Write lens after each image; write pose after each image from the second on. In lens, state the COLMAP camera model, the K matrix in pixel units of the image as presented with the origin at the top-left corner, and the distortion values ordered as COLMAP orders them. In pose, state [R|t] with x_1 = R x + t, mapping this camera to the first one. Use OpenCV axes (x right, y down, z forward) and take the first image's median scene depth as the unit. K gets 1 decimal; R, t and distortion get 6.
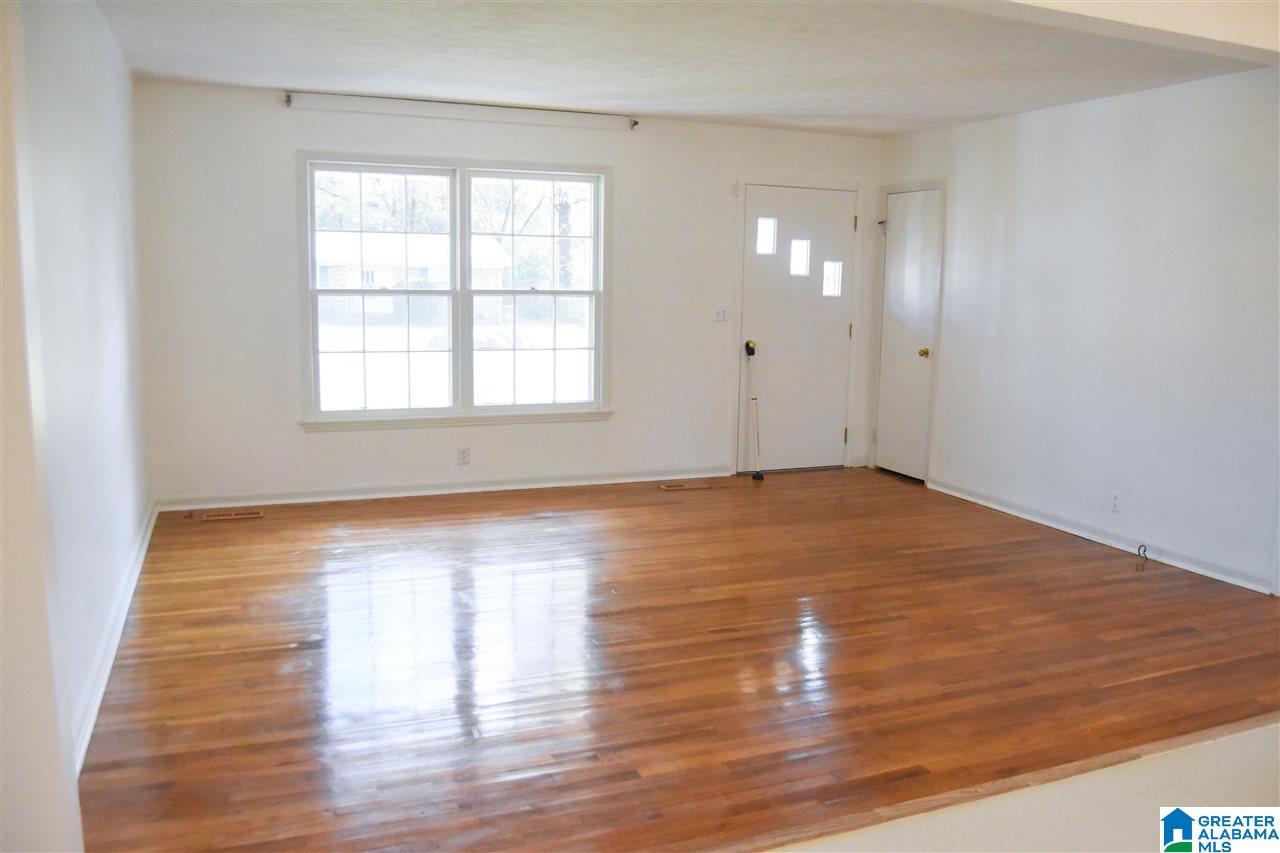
lens RADIAL K [[1029.3, 0, 639.1], [0, 1029.3, 420.8], [0, 0, 1]] dist [-0.050177, 0.018248]
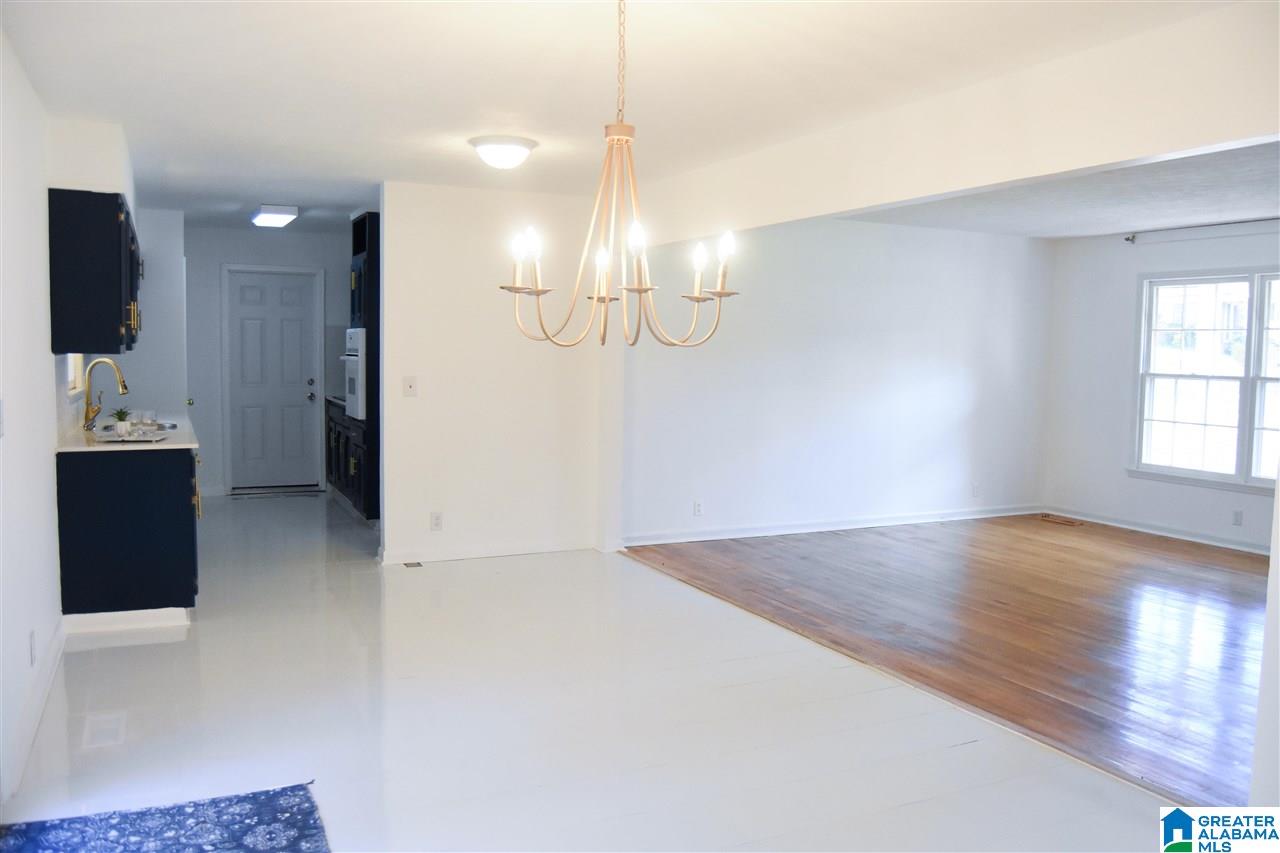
lens RADIAL K [[1029.3, 0, 636.8], [0, 1029.3, 434.1], [0, 0, 1]] dist [-0.050177, 0.018248]
pose [[0.056417, 0.067416, -0.996129, 0.979664], [-0.153250, 0.986479, 0.058083, -0.022896], [0.986576, 0.149379, 0.065986, 0.249280]]
